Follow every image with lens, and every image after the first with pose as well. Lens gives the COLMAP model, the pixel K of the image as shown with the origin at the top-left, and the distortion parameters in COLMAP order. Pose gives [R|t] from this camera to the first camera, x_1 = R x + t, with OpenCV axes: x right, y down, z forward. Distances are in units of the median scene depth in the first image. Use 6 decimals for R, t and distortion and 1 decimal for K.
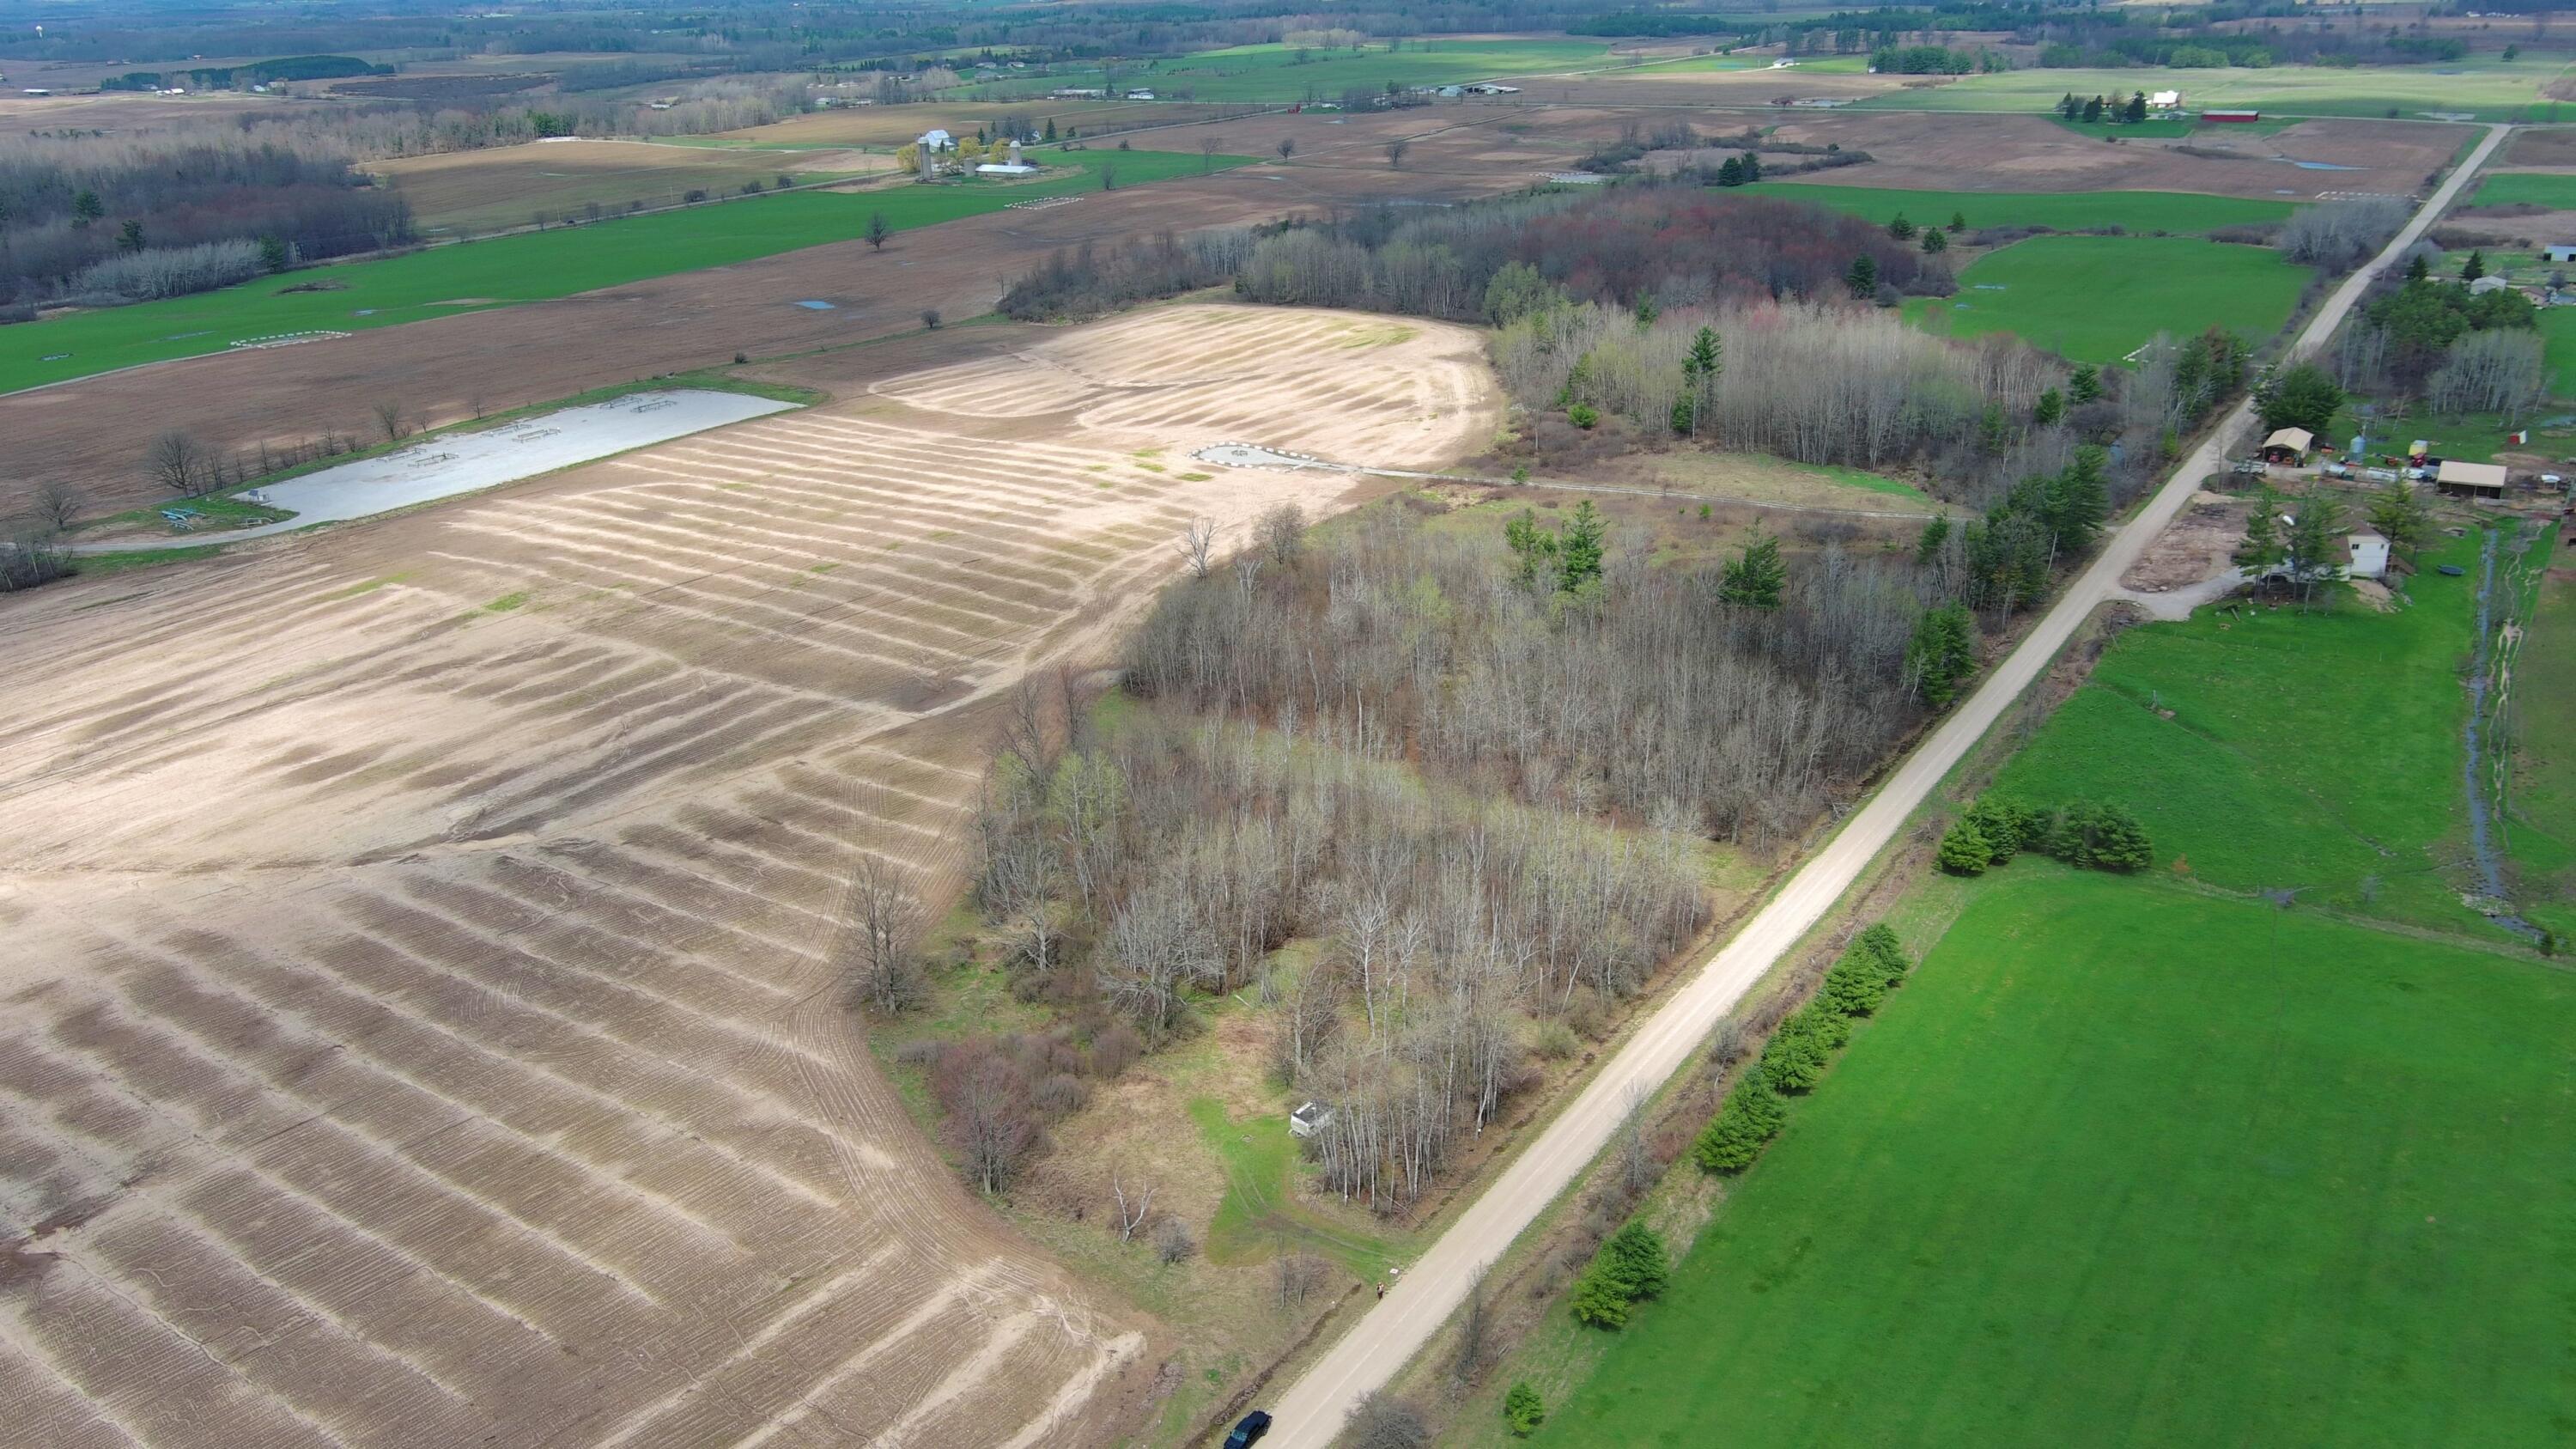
lens RADIAL K [[2057.9, 0, 1288.0], [0, 2057.9, 724.5], [0, 0, 1]] dist [0.009087, -0.013986]
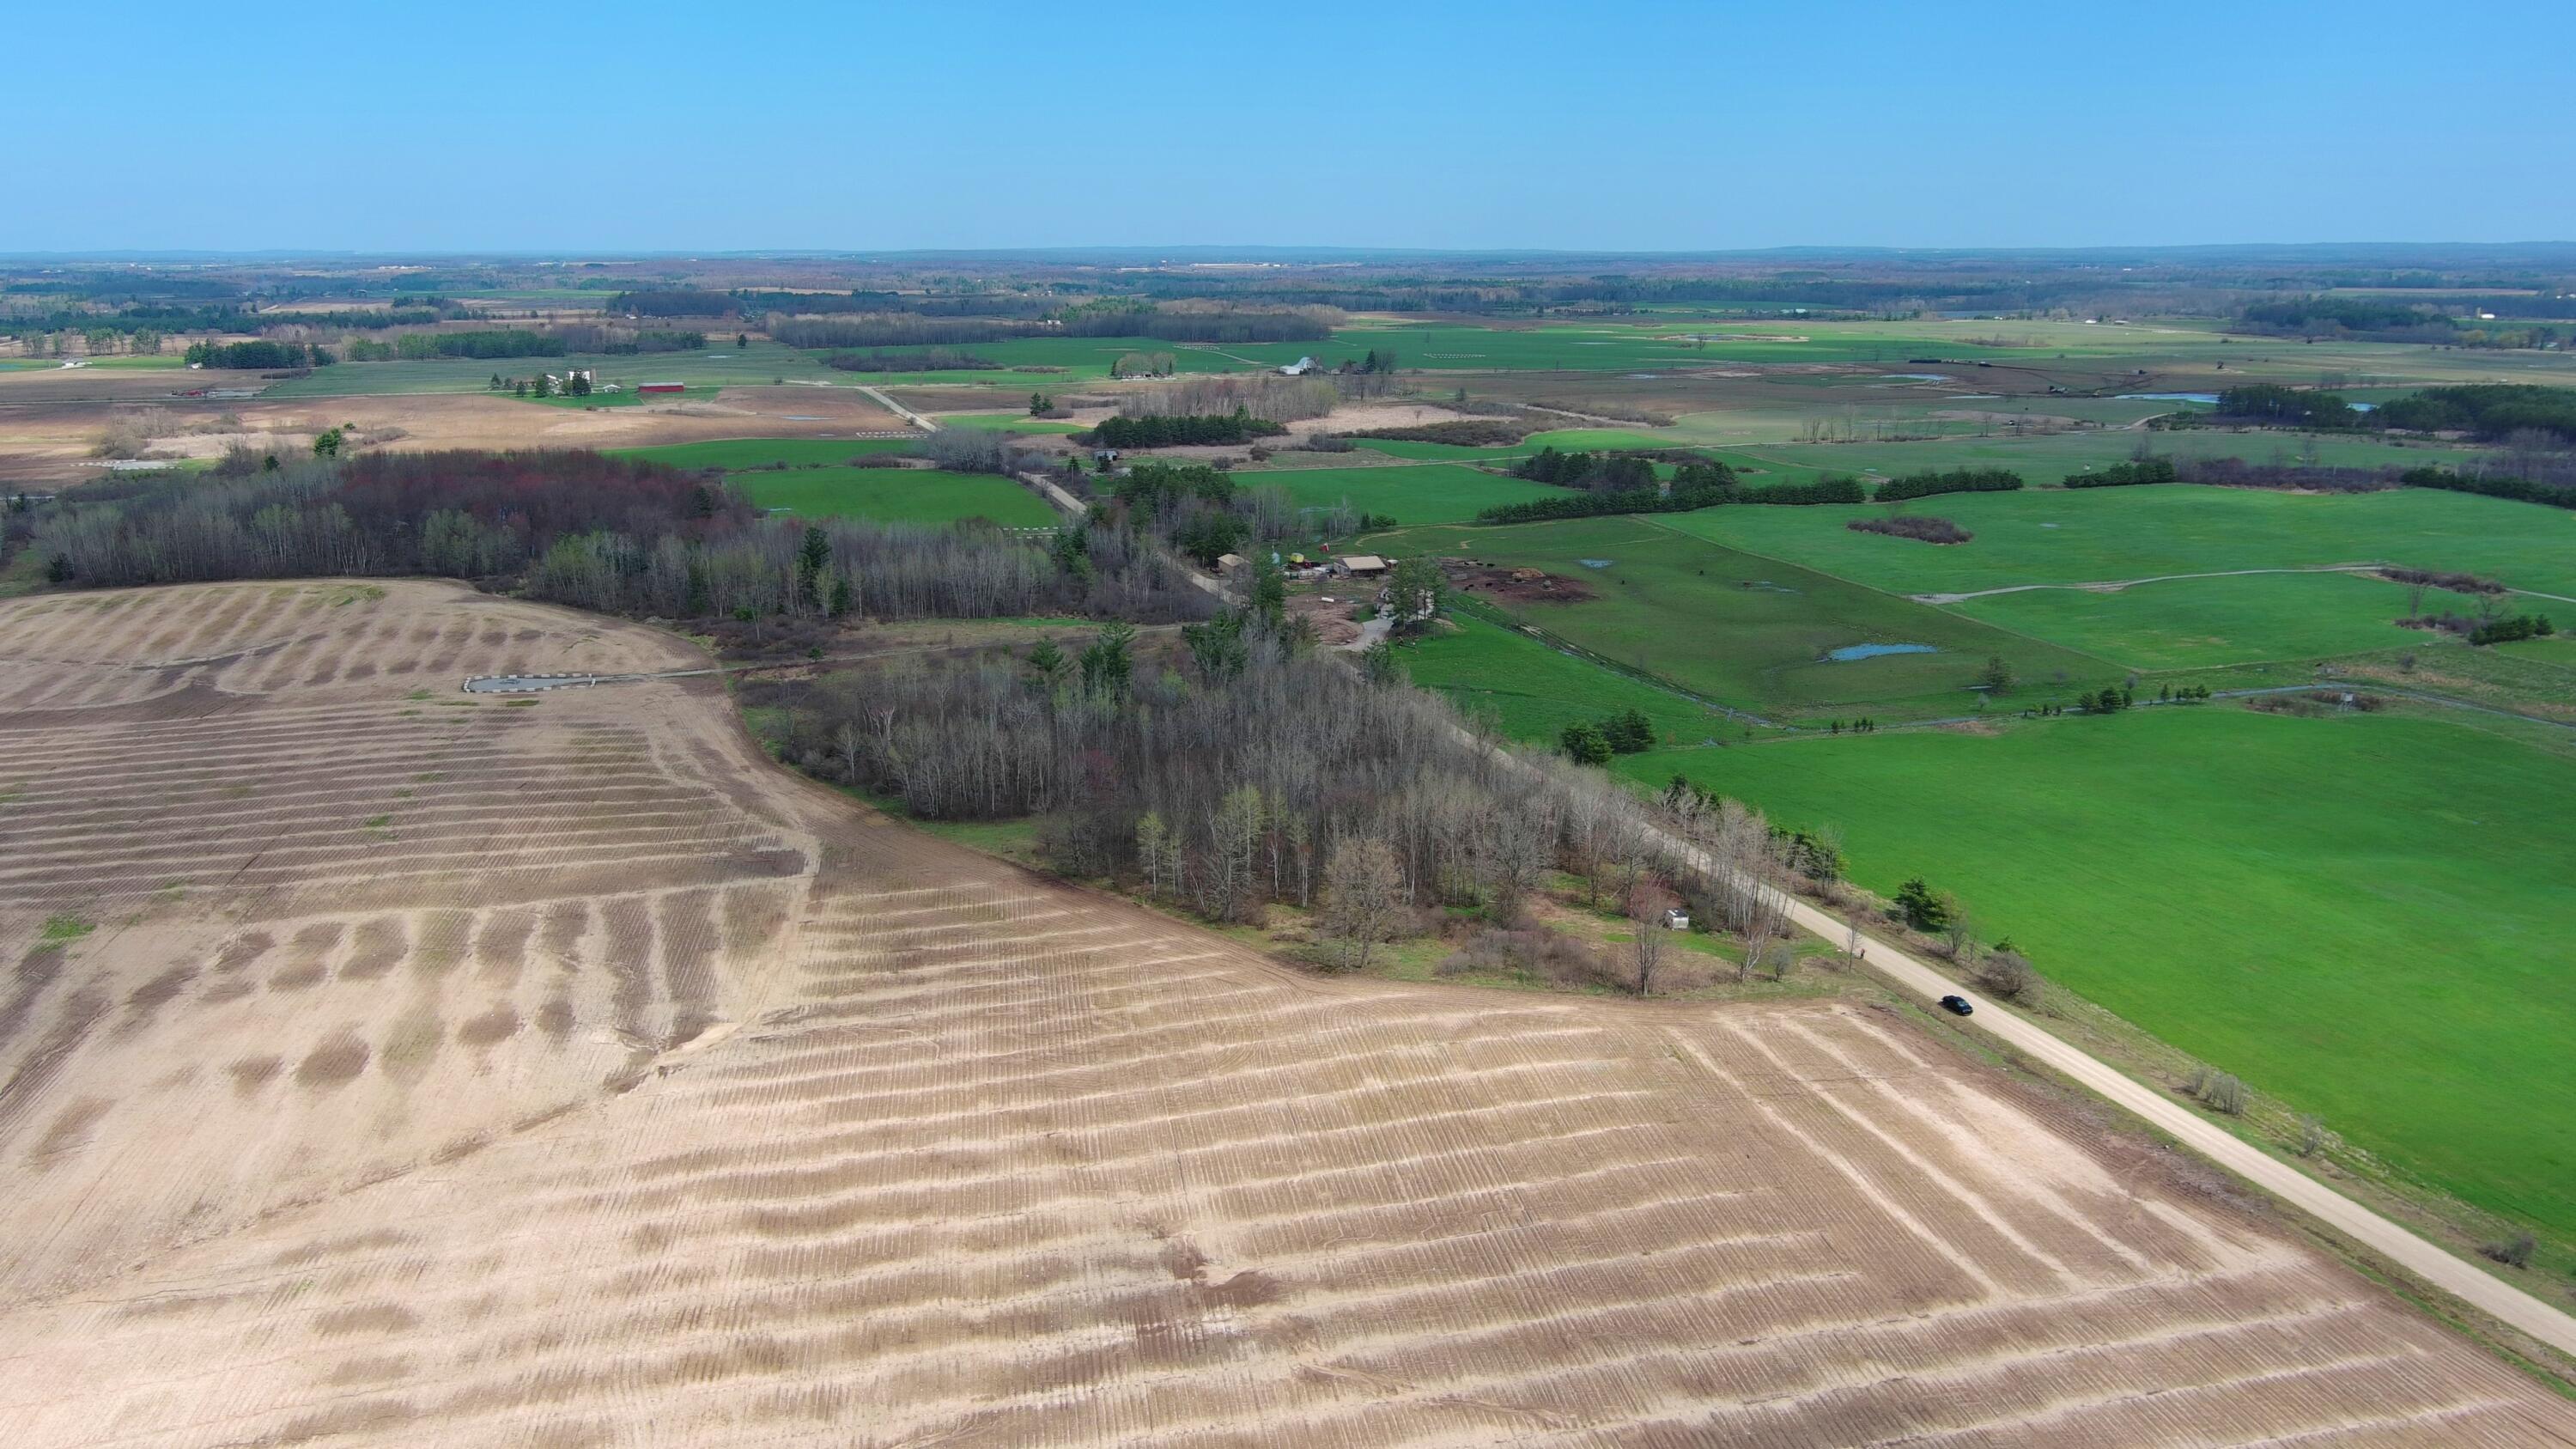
lens RADIAL K [[2057.9, 0, 1288.0], [0, 2057.9, 724.5], [0, 0, 1]] dist [0.009087, -0.013986]
pose [[0.614734, -0.155432, 0.773267, -1.139542], [0.266423, 0.963686, -0.018094, 0.008530], [-0.742375, 0.217139, 0.633822, 0.210540]]
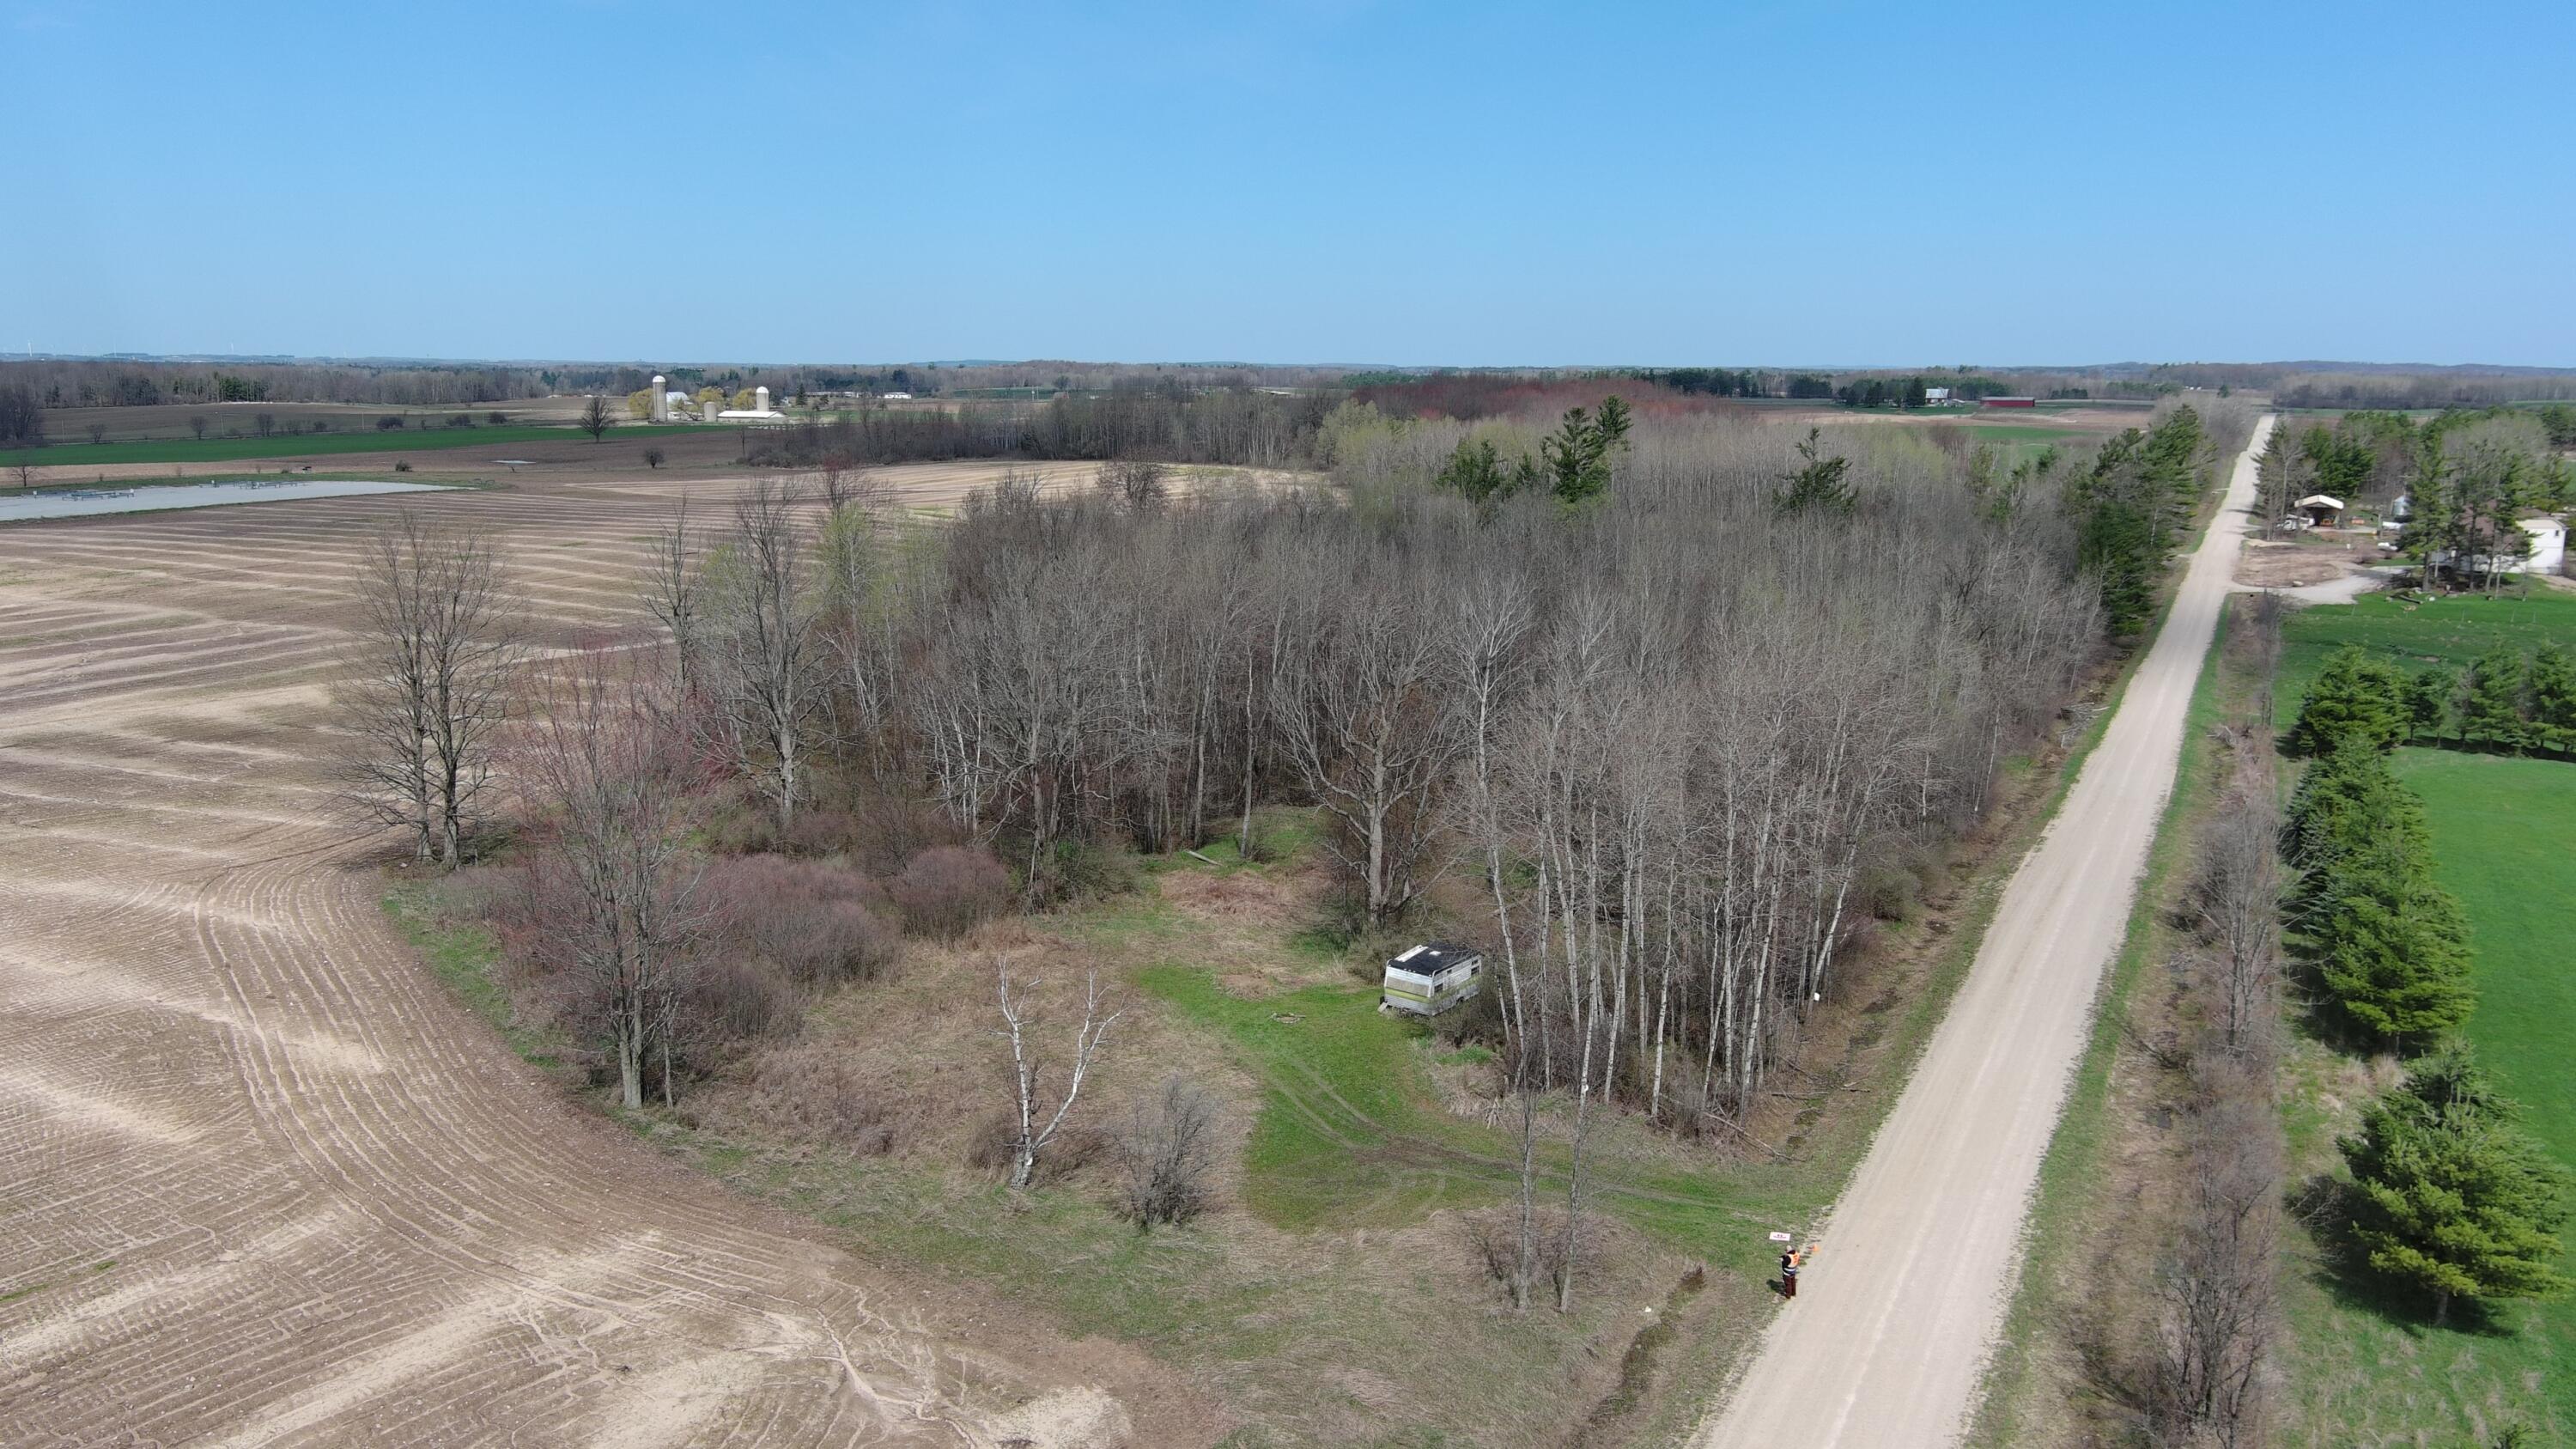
lens RADIAL K [[2057.9, 0, 1288.0], [0, 2057.9, 724.5], [0, 0, 1]] dist [0.009087, -0.013986]
pose [[0.992291, 0.003911, 0.123870, -0.063156], [0.019386, 0.982300, -0.186309, 0.194866], [-0.122406, 0.187274, 0.974651, 0.515570]]
